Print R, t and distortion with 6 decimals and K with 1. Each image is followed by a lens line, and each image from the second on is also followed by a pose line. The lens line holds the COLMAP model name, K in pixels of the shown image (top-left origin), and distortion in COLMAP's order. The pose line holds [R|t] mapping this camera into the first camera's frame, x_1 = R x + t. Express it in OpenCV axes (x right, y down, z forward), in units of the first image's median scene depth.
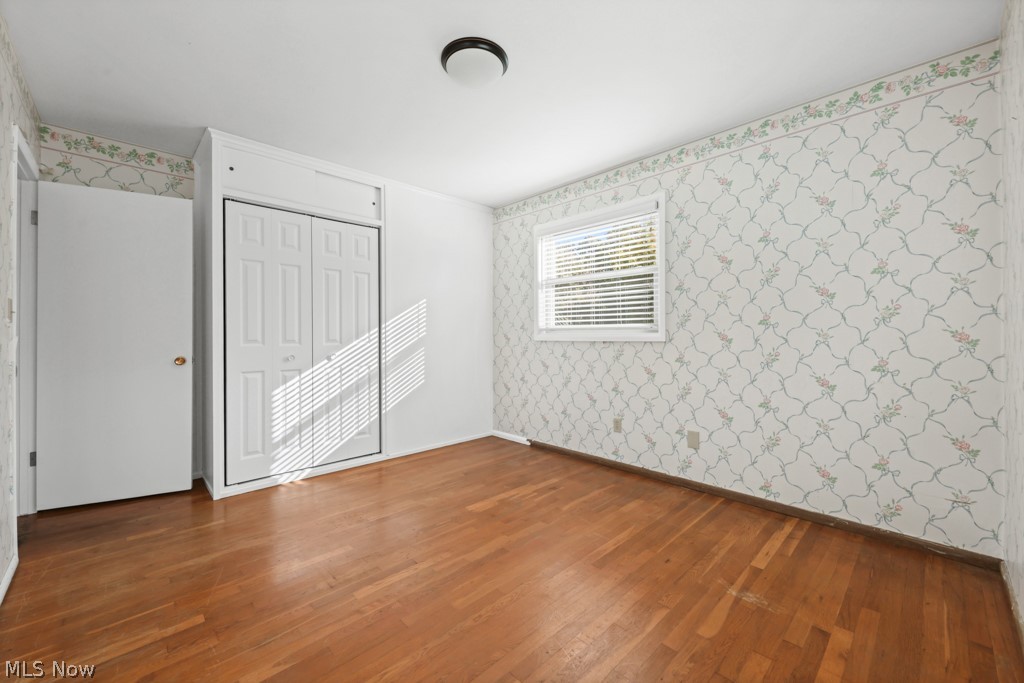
lens RADIAL K [[403.8, 0, 513.5], [0, 403.8, 336.2], [0, 0, 1]] dist [-0.002621, -0.000308]
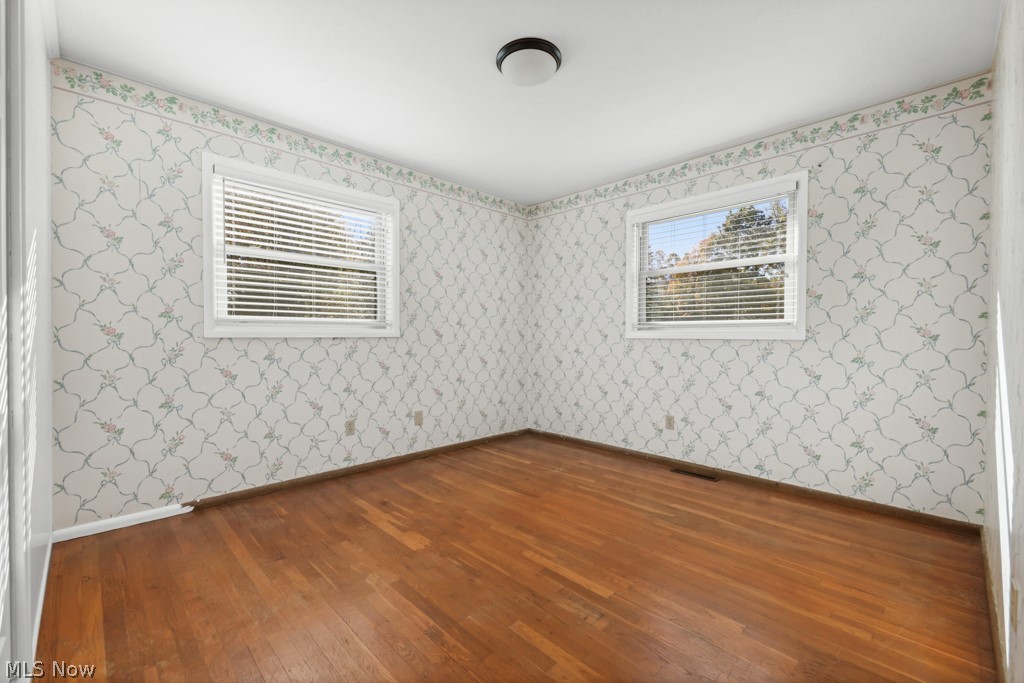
lens RADIAL K [[426.8, 0, 513.3], [0, 426.8, 339.8], [0, 0, 1]] dist [0.001664, -0.000004]
pose [[-0.014477, -0.009300, 0.999852, -0.815543], [-0.003605, 0.999951, 0.009248, 0.008784], [-0.999889, -0.003470, -0.014509, 0.715186]]
